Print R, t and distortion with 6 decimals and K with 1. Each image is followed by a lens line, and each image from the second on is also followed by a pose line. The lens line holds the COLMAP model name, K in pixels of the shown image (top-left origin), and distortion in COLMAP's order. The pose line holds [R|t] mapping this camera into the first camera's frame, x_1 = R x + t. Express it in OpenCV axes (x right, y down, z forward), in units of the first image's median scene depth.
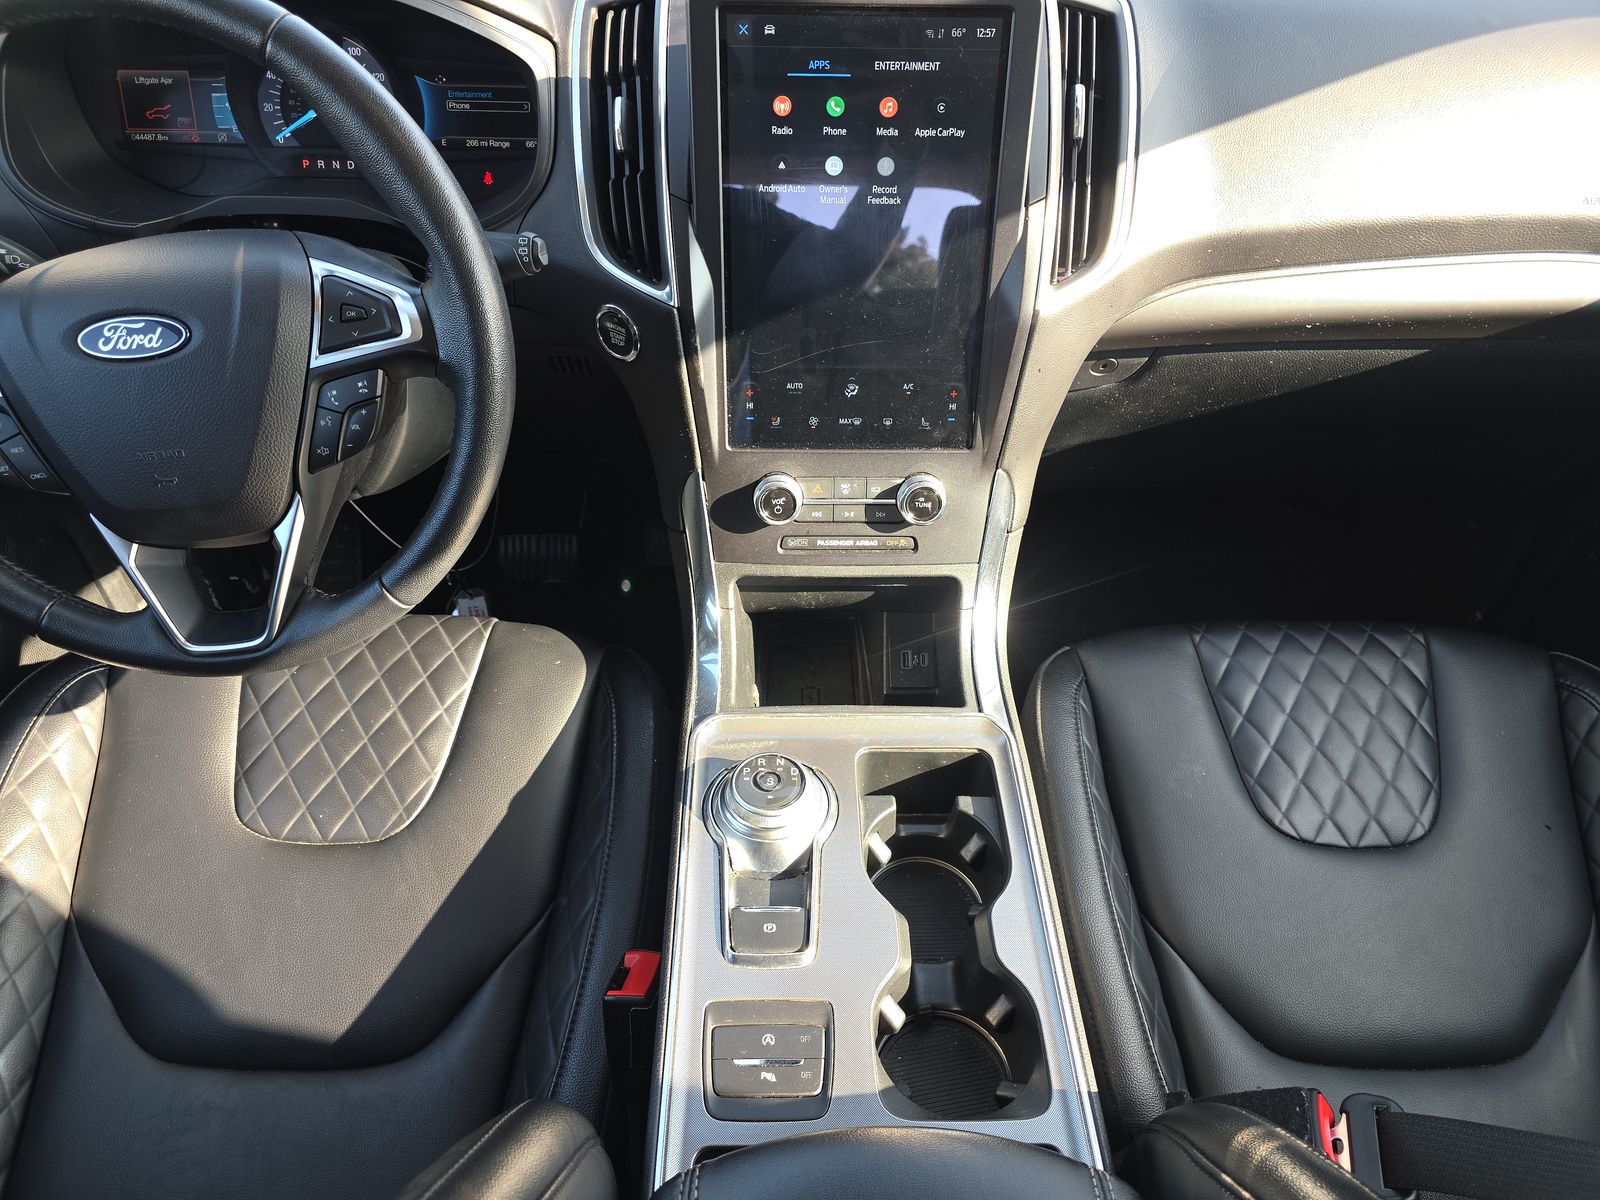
lens RADIAL K [[1074.4, 0, 806.5], [0, 1074.4, 598.8], [0, 0, 1]] dist [0.030954, -0.008747]
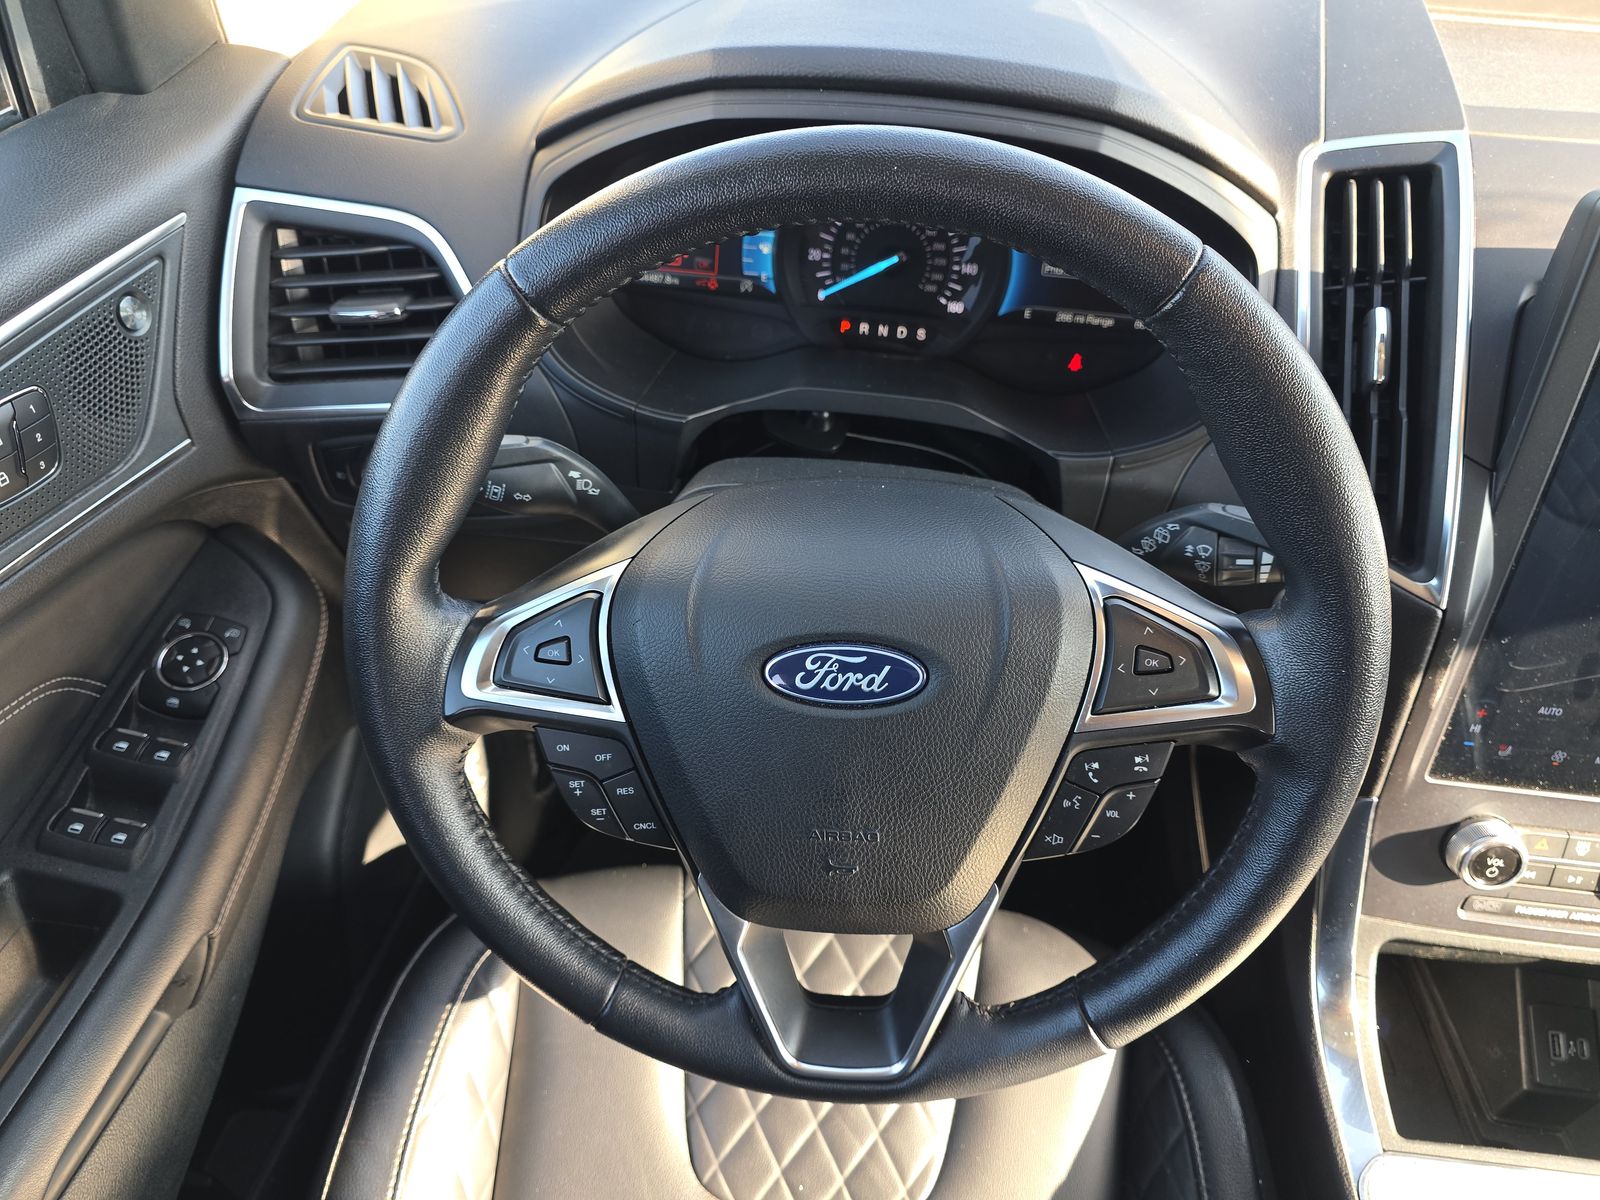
lens RADIAL K [[1074.4, 0, 795.4], [0, 1074.4, 602.5], [0, 0, 1]] dist [0.030954, -0.008747]
pose [[0.993245, 0.101810, -0.055665, -0.595909], [-0.102191, 0.994757, -0.004038, -0.269866], [0.054962, 0.009700, 0.998441, 0.310413]]
